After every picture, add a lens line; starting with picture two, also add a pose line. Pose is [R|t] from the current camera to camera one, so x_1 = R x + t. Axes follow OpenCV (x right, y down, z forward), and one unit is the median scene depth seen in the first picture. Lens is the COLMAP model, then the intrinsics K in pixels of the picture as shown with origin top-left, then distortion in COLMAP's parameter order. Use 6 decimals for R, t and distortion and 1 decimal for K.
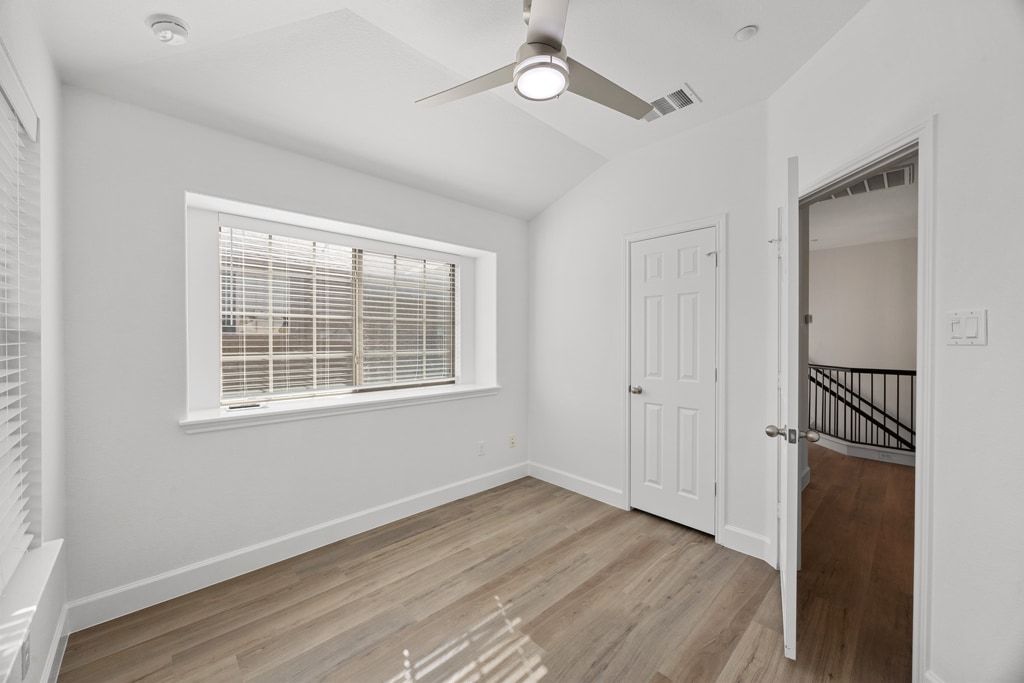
lens RADIAL K [[386.9, 0, 509.6], [0, 386.9, 340.1], [0, 0, 1]] dist [-0.007166, 0.000259]
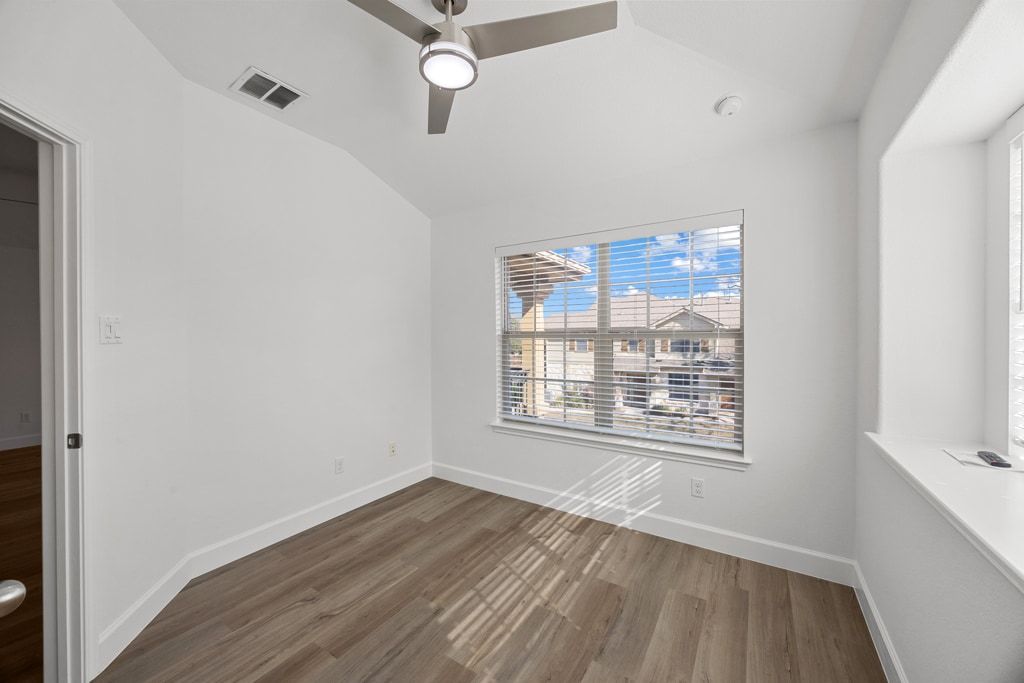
lens RADIAL K [[386.9, 0, 509.6], [0, 386.9, 340.1], [0, 0, 1]] dist [-0.007166, 0.000259]
pose [[-0.972452, 0.001283, -0.233098, 0.161248], [-0.000498, 0.999971, 0.007584, -0.005806], [0.233101, 0.007491, -0.972424, 1.928237]]
